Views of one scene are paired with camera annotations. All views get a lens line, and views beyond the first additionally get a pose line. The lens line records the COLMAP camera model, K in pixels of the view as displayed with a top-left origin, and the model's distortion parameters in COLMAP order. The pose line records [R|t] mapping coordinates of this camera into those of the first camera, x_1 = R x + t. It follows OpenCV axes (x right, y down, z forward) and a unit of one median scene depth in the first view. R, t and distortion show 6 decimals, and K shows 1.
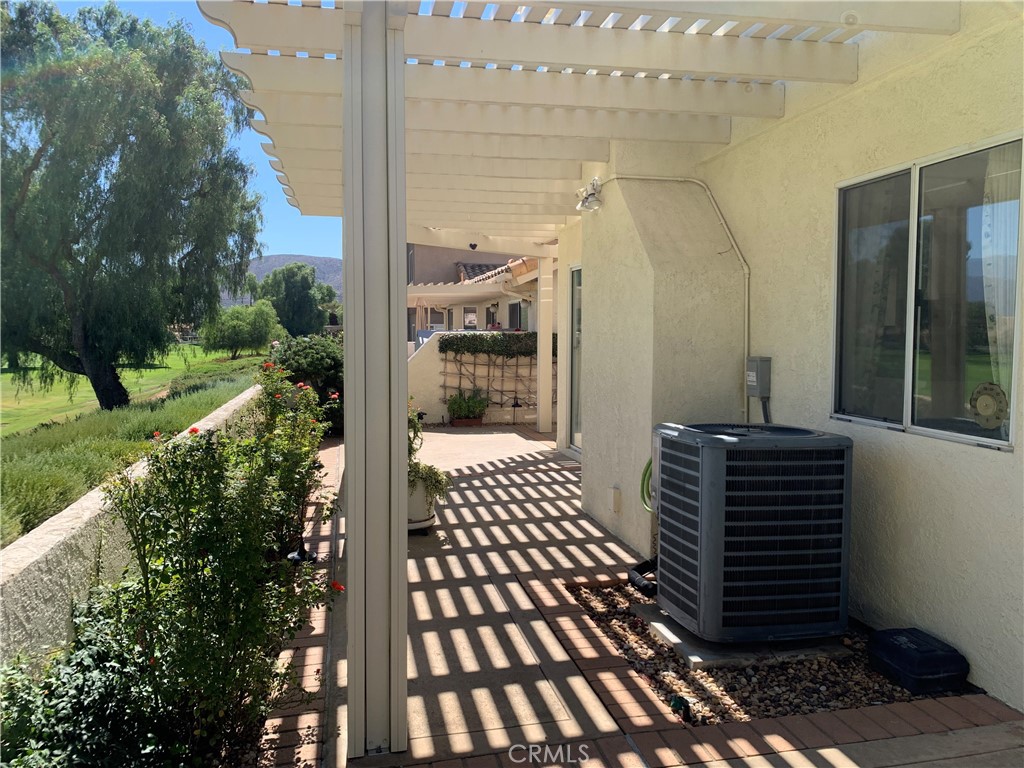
lens RADIAL K [[786.8, 0, 510.7], [0, 786.8, 383.0], [0, 0, 1]] dist [0.016000, -0.004873]
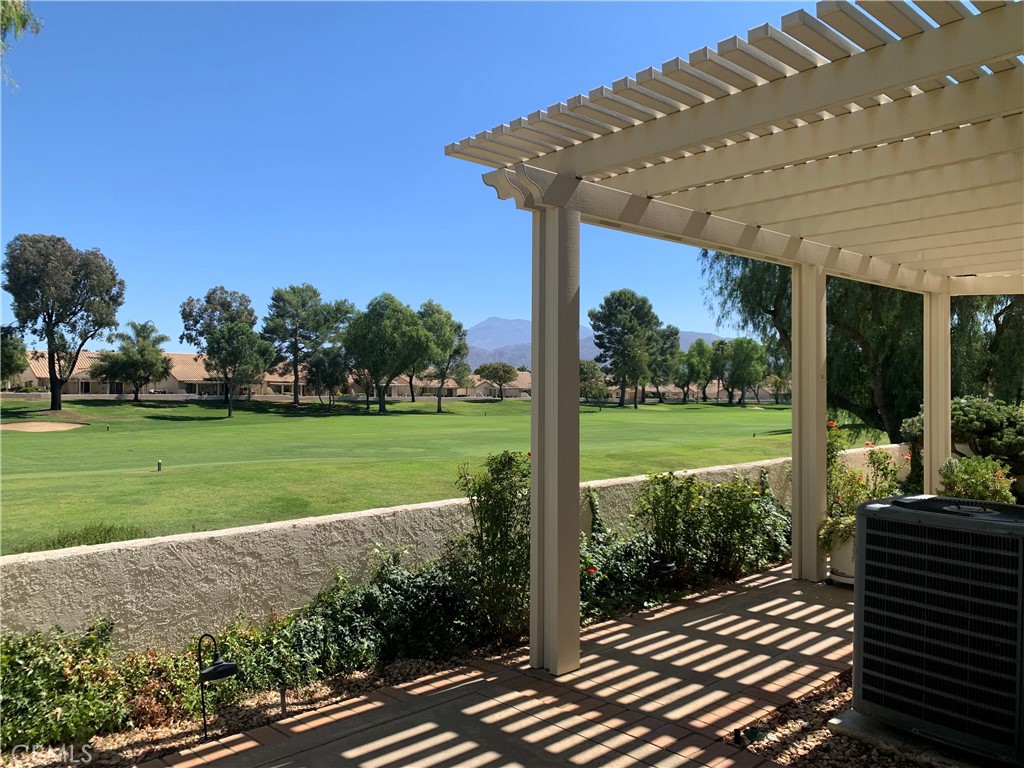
lens RADIAL K [[786.8, 0, 515.8], [0, 786.8, 385.0], [0, 0, 1]] dist [0.016000, -0.004873]
pose [[0.527833, 0.000539, -0.849348, 0.876978], [-0.061249, 0.997420, -0.037430, -0.015971], [0.847137, 0.071778, 0.526504, 0.091010]]
